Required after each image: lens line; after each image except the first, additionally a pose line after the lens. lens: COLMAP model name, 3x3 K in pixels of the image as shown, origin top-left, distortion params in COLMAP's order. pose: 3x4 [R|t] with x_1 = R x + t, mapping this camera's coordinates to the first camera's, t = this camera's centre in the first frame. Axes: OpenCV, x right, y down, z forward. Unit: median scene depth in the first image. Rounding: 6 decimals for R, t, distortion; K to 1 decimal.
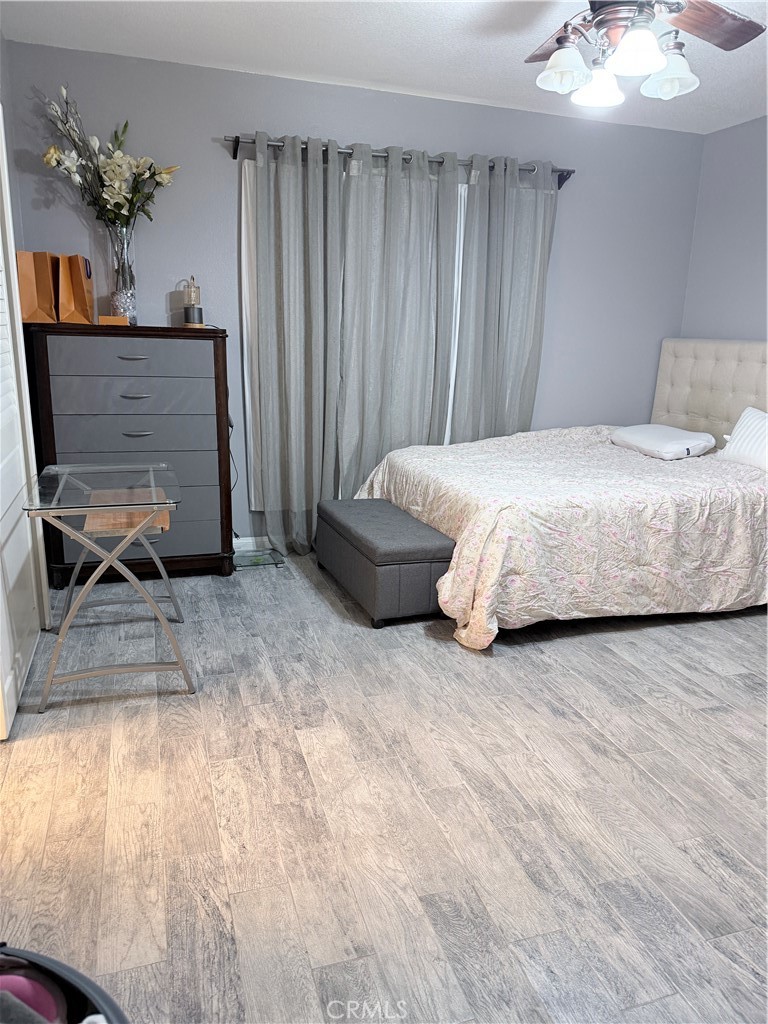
lens RADIAL K [[719.7, 0, 385.0], [0, 719.7, 513.7], [0, 0, 1]] dist [0.044527, -0.061983]
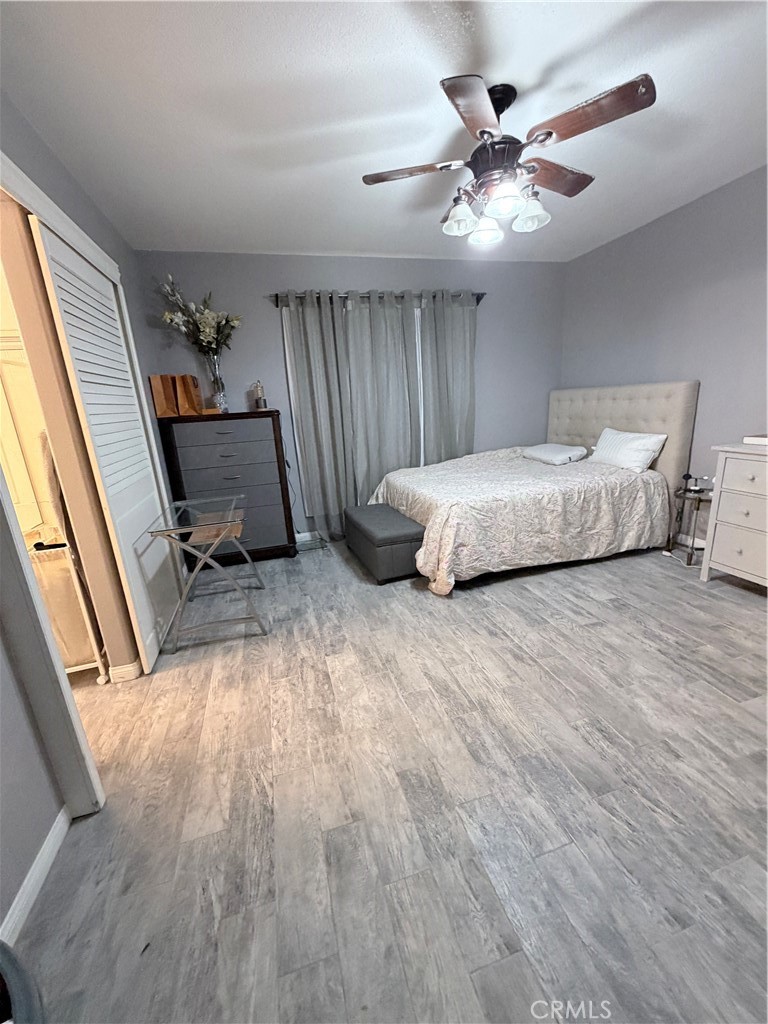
lens RADIAL K [[408.1, 0, 382.4], [0, 408.1, 512.3], [0, 0, 1]] dist [-0.000269, 0.000118]
pose [[0.995118, -0.079351, -0.058676, 0.067268], [0.080084, 0.996735, 0.010258, -0.014795], [0.057671, -0.014907, 0.998224, 0.095129]]
